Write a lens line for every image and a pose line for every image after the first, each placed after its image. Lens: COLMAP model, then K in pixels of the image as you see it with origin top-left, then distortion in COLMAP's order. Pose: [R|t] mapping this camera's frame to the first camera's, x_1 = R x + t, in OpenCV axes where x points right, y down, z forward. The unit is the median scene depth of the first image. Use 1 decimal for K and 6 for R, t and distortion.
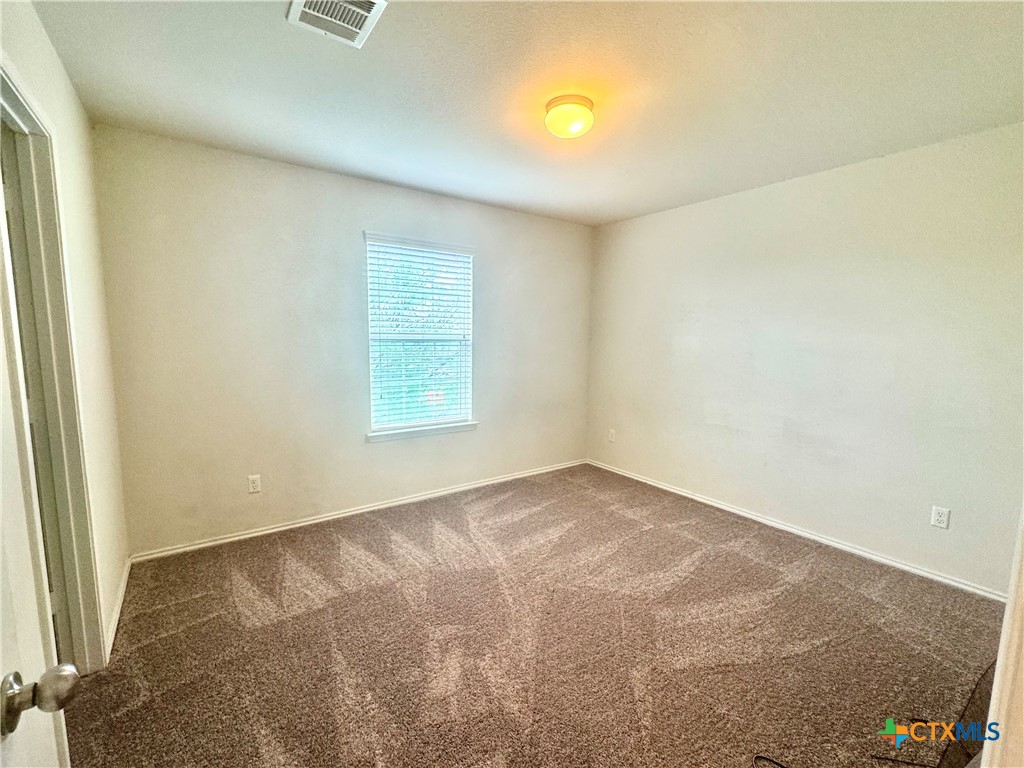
lens RADIAL K [[444.2, 0, 518.0], [0, 444.2, 387.0], [0, 0, 1]] dist [0.000066, 0.000360]
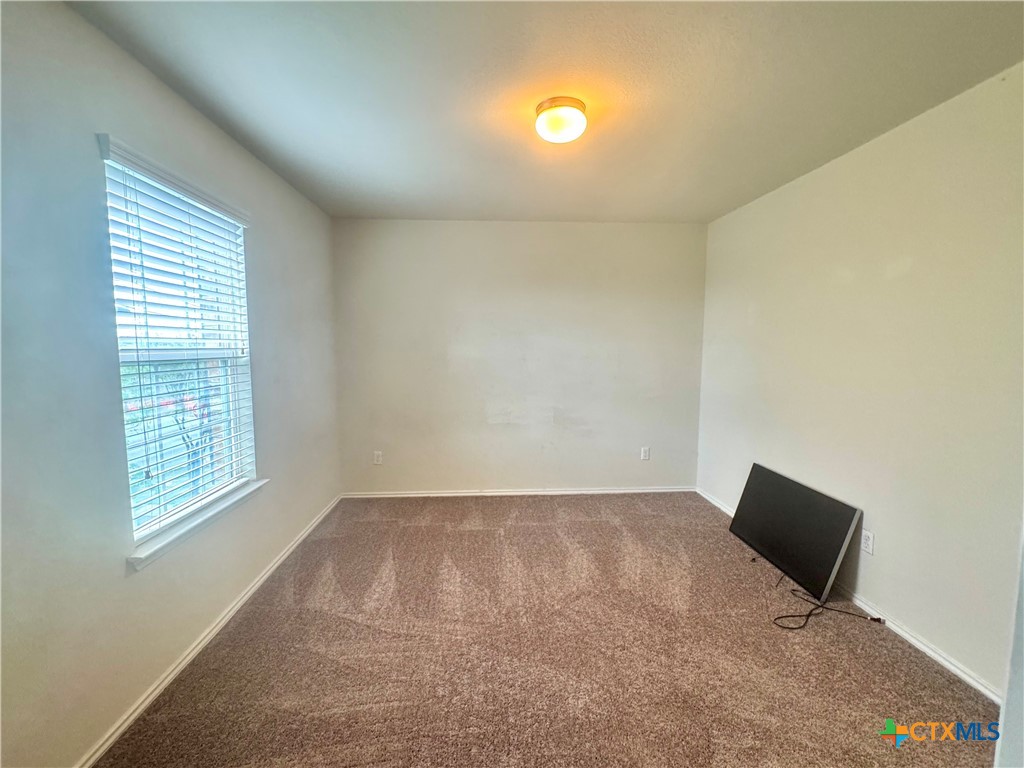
lens RADIAL K [[444.2, 0, 508.1], [0, 444.2, 387.5], [0, 0, 1]] dist [0.000066, 0.000360]
pose [[0.548059, -0.097484, 0.830740, -0.569360], [0.108079, 0.993113, 0.045235, -0.065169], [-0.829428, 0.064994, 0.554820, 0.429793]]
